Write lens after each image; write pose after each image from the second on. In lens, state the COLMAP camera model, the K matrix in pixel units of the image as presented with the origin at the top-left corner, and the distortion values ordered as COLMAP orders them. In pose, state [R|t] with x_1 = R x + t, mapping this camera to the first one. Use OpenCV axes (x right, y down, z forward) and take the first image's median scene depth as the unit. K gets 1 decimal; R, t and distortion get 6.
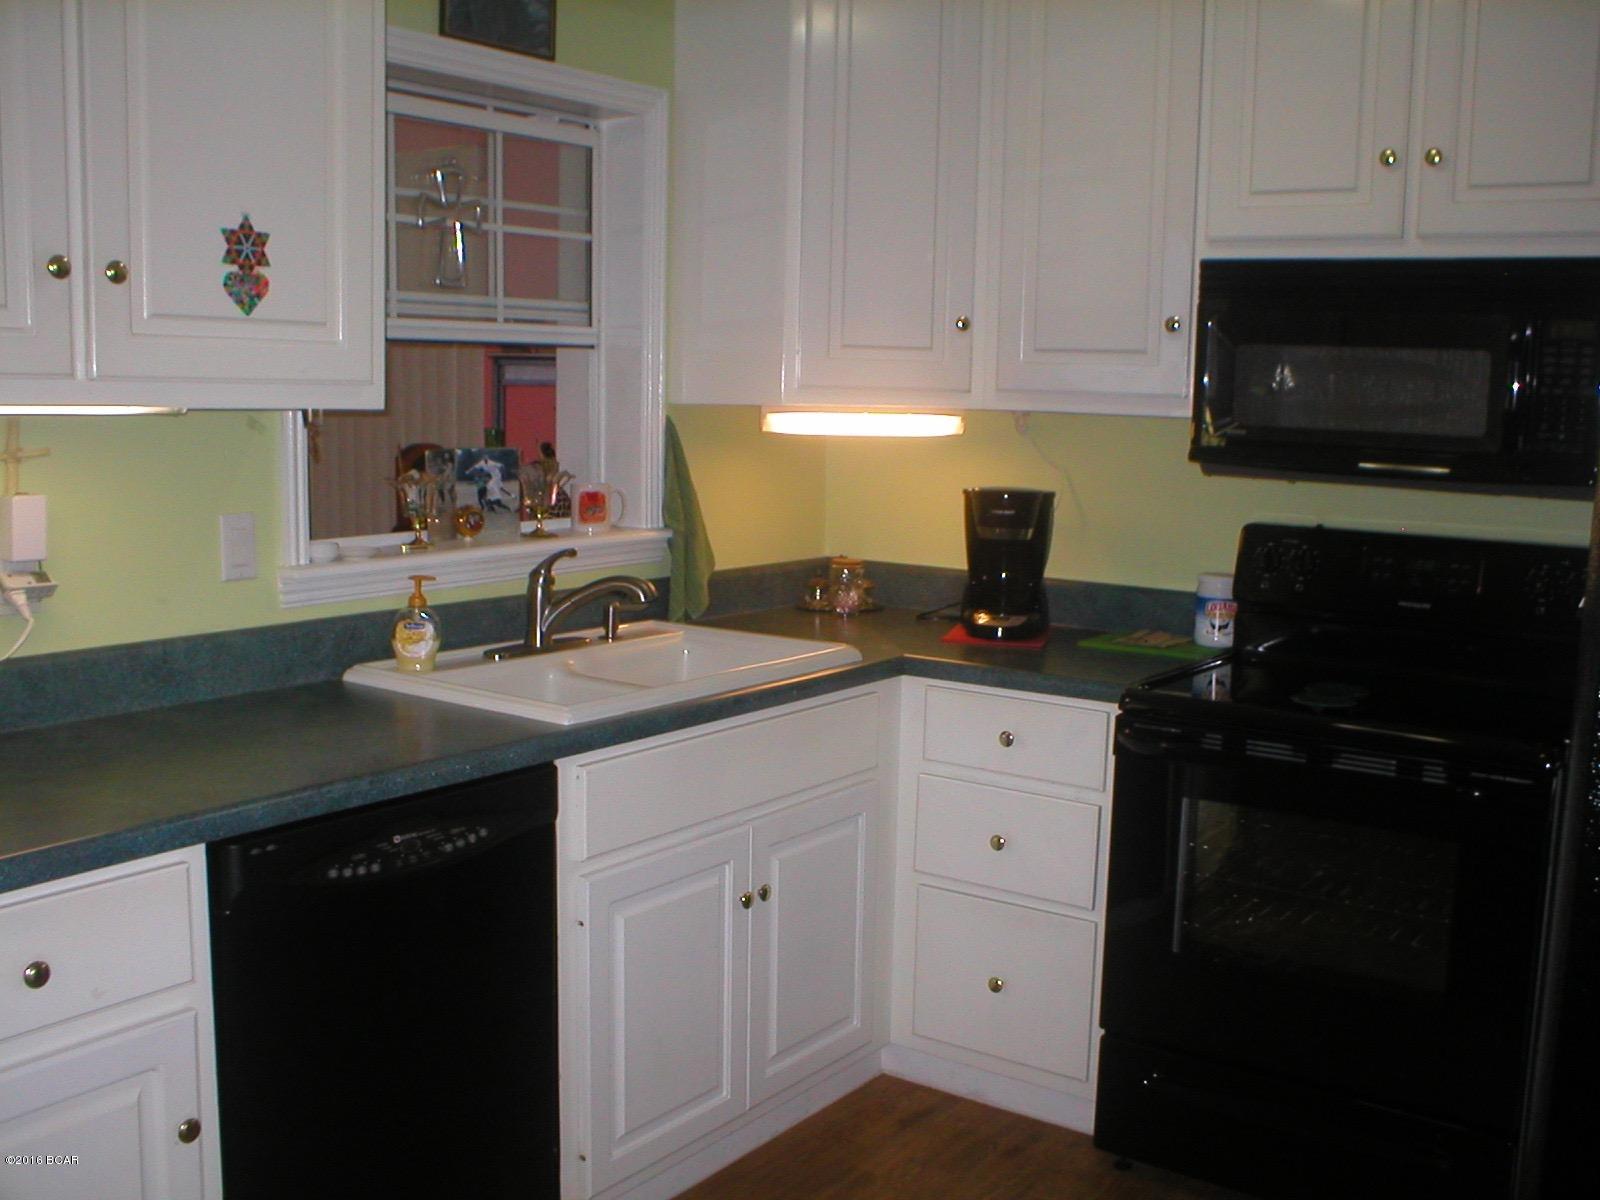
lens RADIAL K [[1652.1, 0, 800.5], [0, 1652.1, 589.5], [0, 0, 1]] dist [-0.092606, 0.000000]
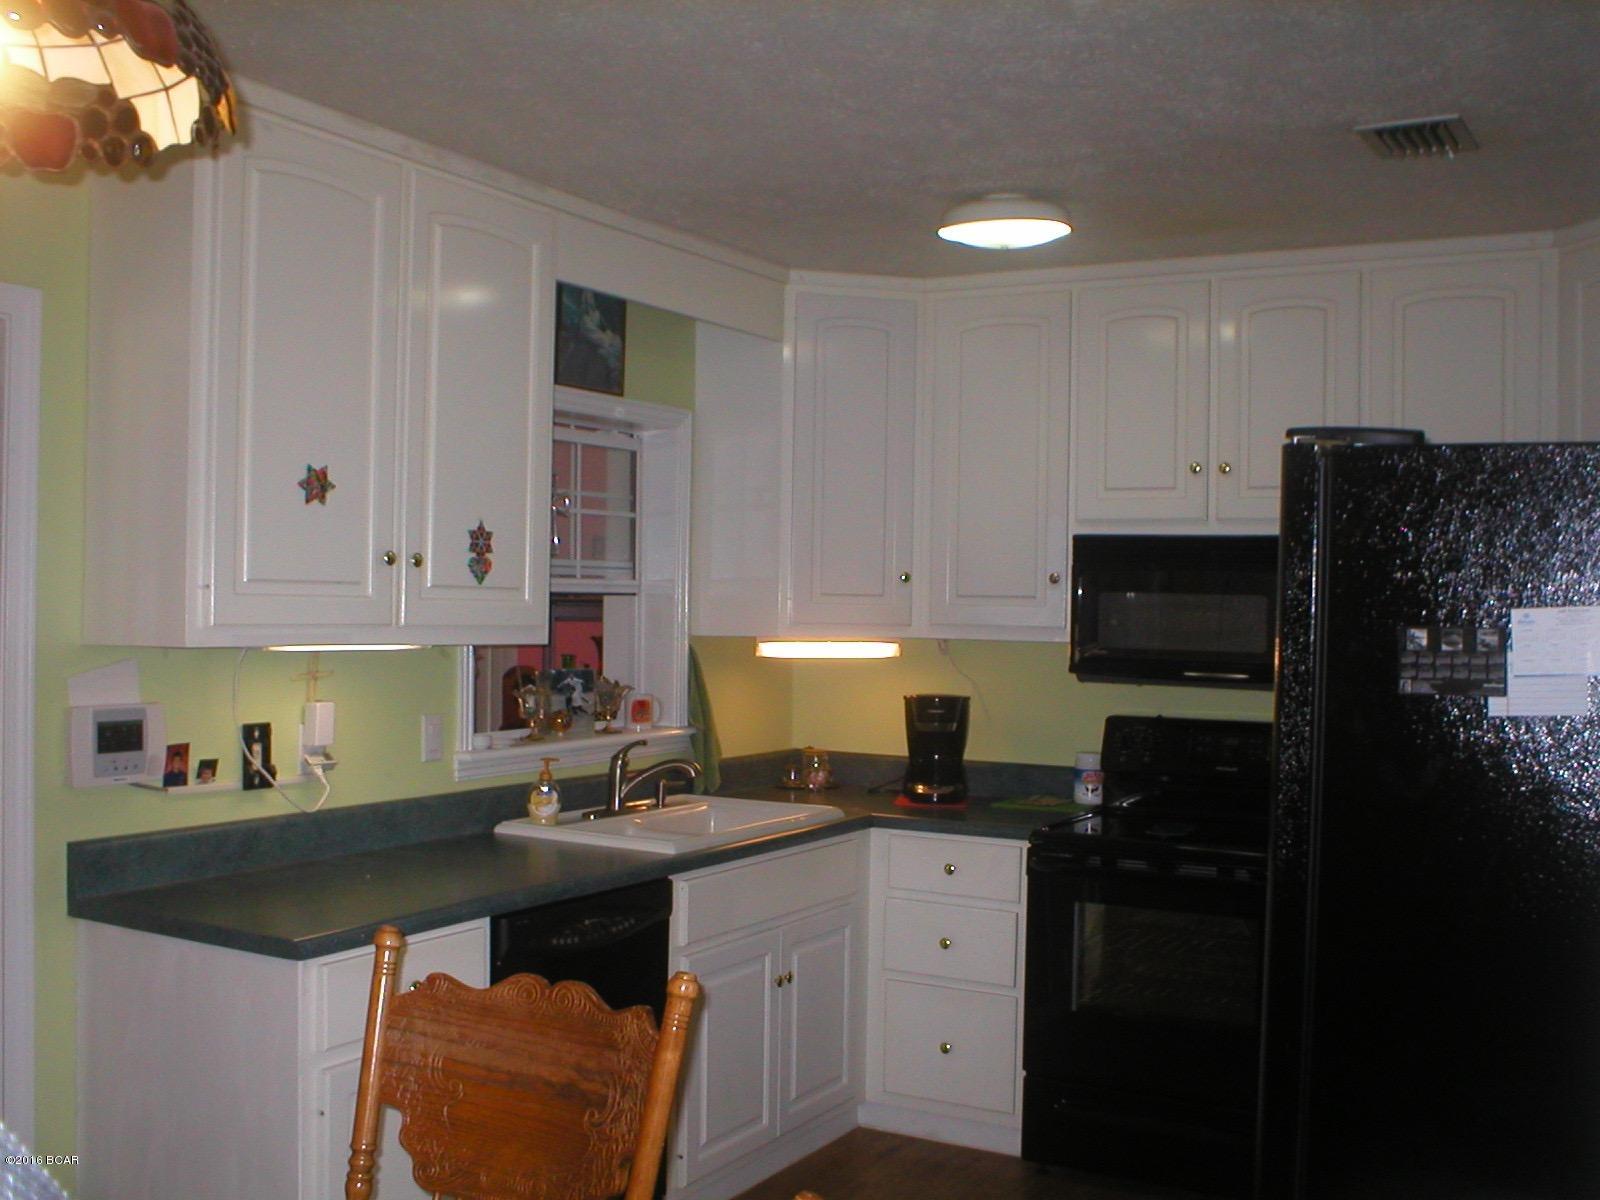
lens RADIAL K [[1652.1, 0, 808.3], [0, 1652.1, 604.5], [0, 0, 1]] dist [-0.092606, 0.000000]
pose [[0.995037, -0.005739, 0.099339, -0.135780], [0.017621, 0.992720, -0.119148, 0.030890], [-0.097932, 0.120307, 0.987895, -0.419338]]
